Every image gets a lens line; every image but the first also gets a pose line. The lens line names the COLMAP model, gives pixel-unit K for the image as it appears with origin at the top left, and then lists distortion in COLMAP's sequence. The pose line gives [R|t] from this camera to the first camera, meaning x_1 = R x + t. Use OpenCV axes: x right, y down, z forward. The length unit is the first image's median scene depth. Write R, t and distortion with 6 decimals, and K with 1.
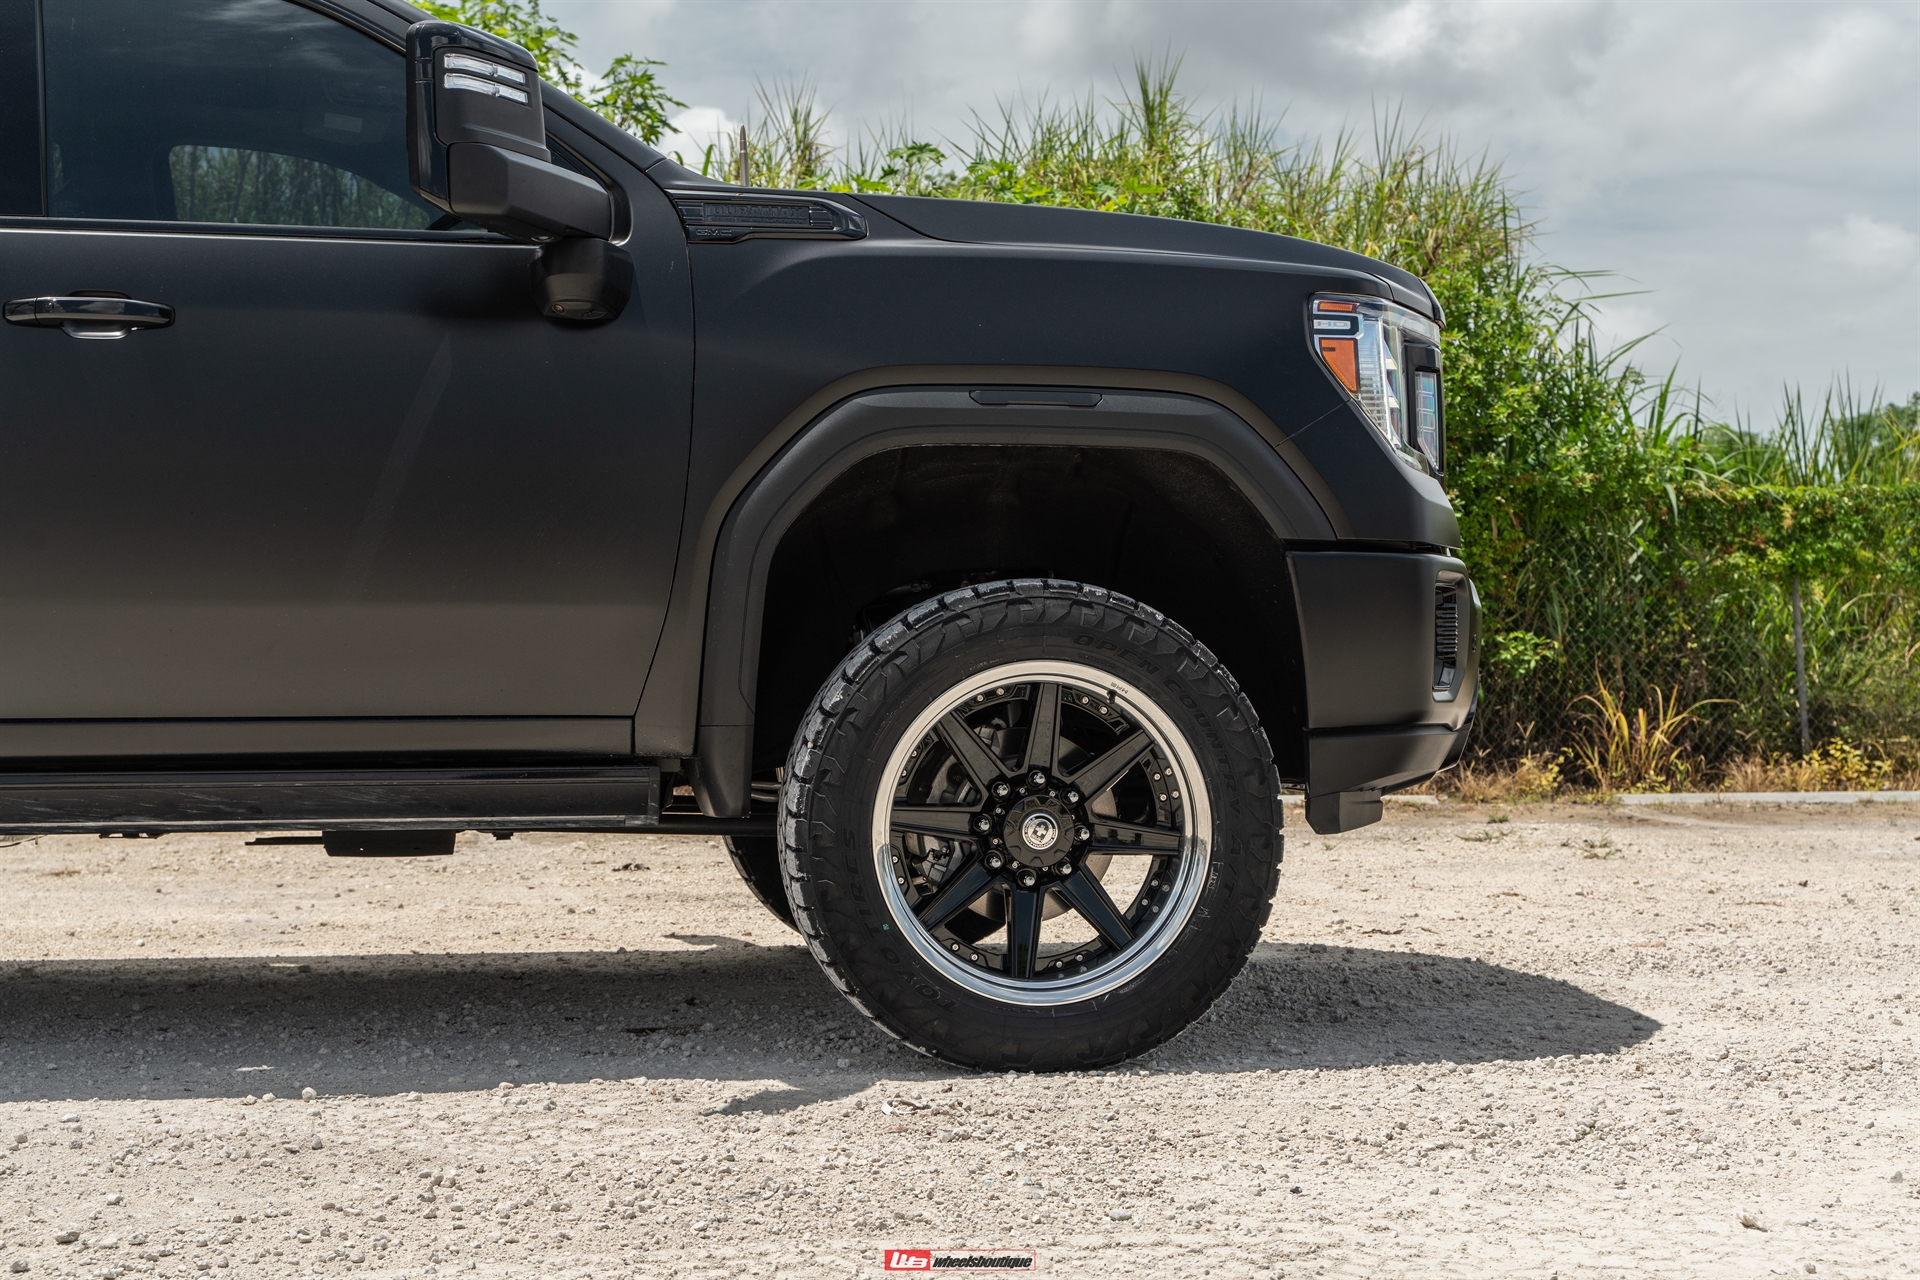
lens RADIAL K [[2696.2, 0, 963.1], [0, 2696.2, 640.0], [0, 0, 1]] dist [-0.015375, 0.000000]
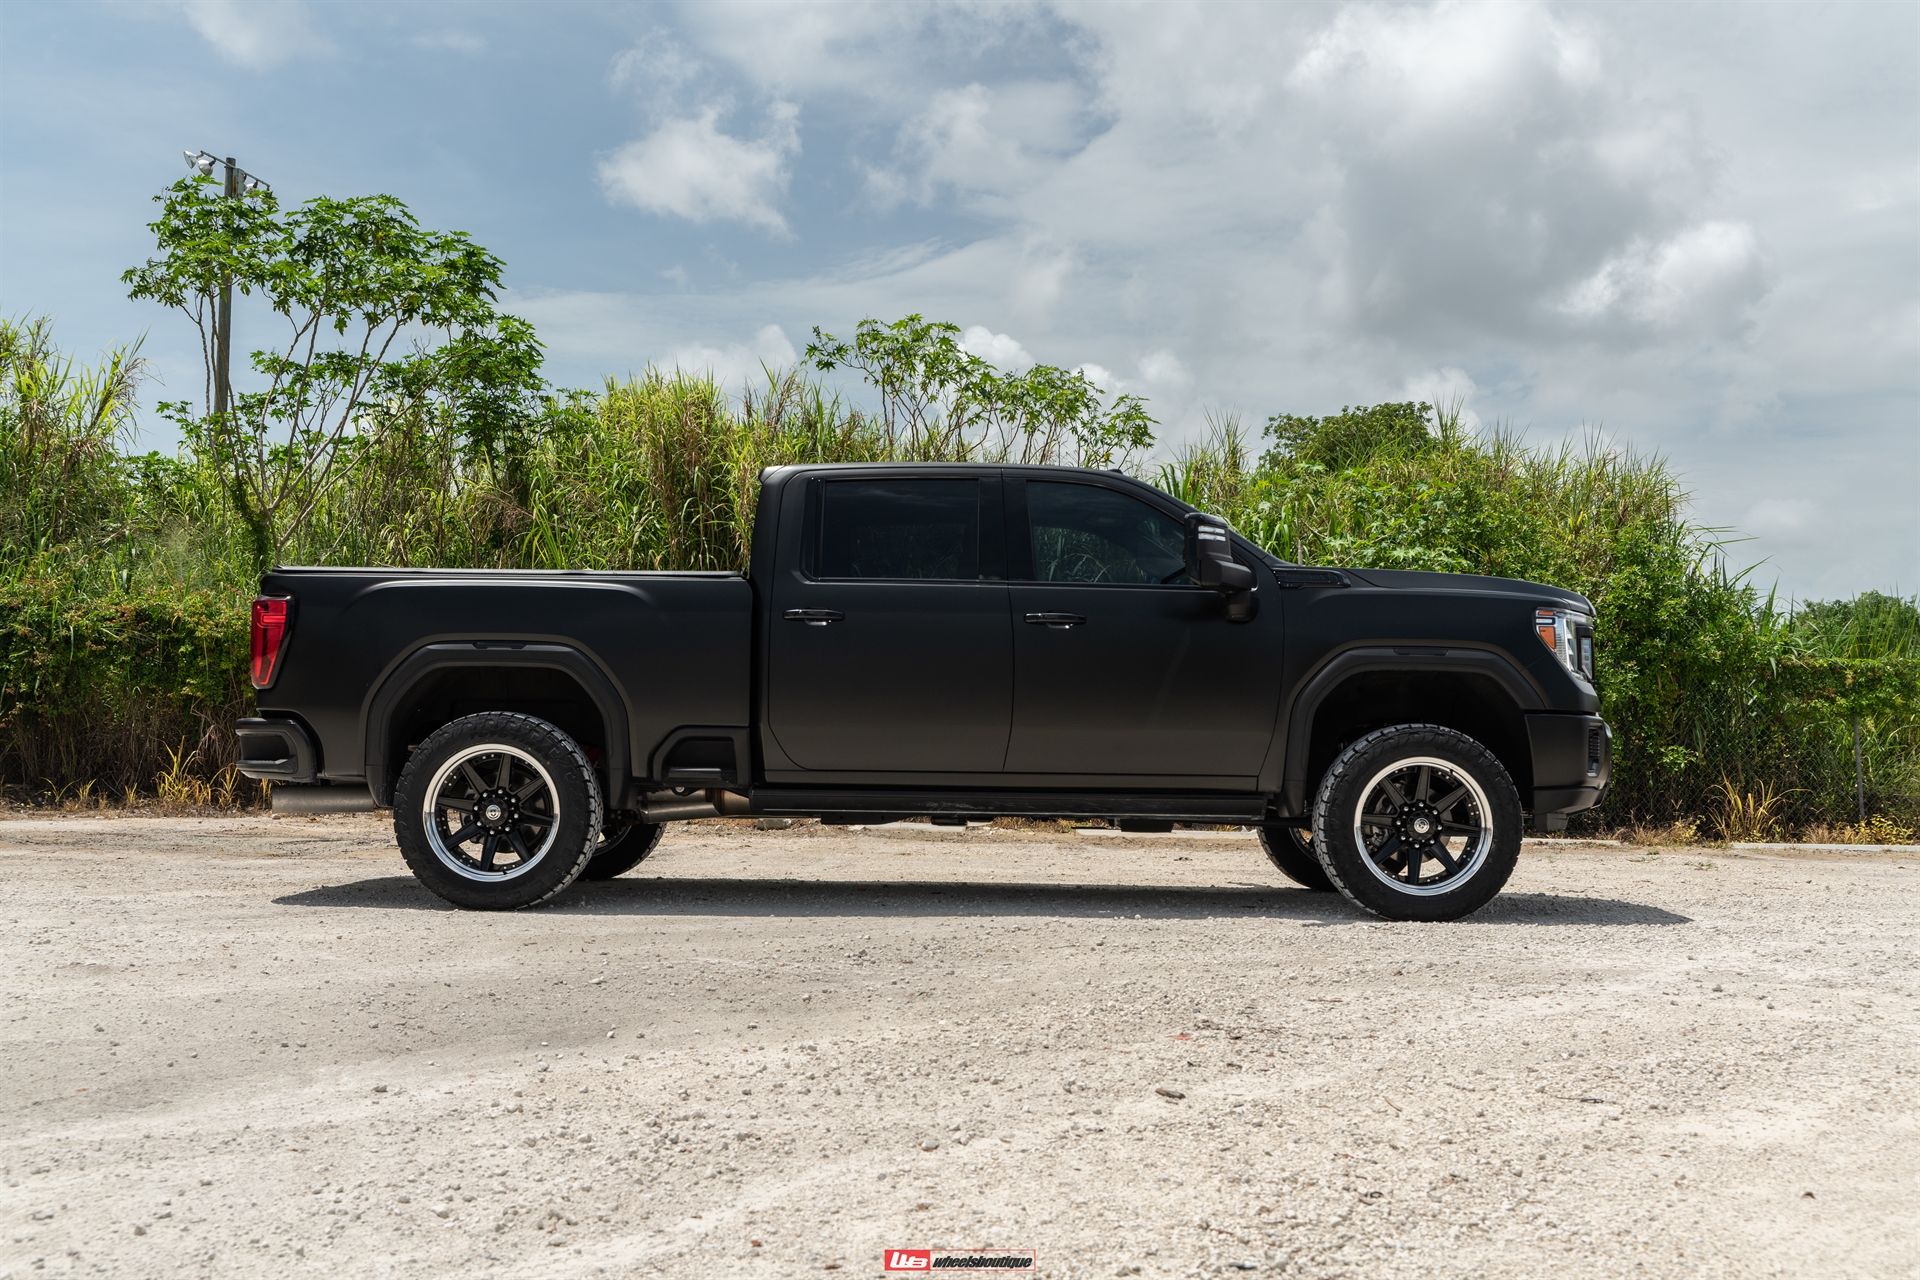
lens RADIAL K [[1893.8, 0, 948.6], [0, 1893.8, 624.0], [0, 0, 1]] dist [-0.018527, 0.000000]
pose [[0.983610, 0.006017, -0.180211, -0.078705], [-0.017058, 0.998066, -0.059782, -0.002556], [0.179503, 0.061876, 0.981810, -0.722894]]
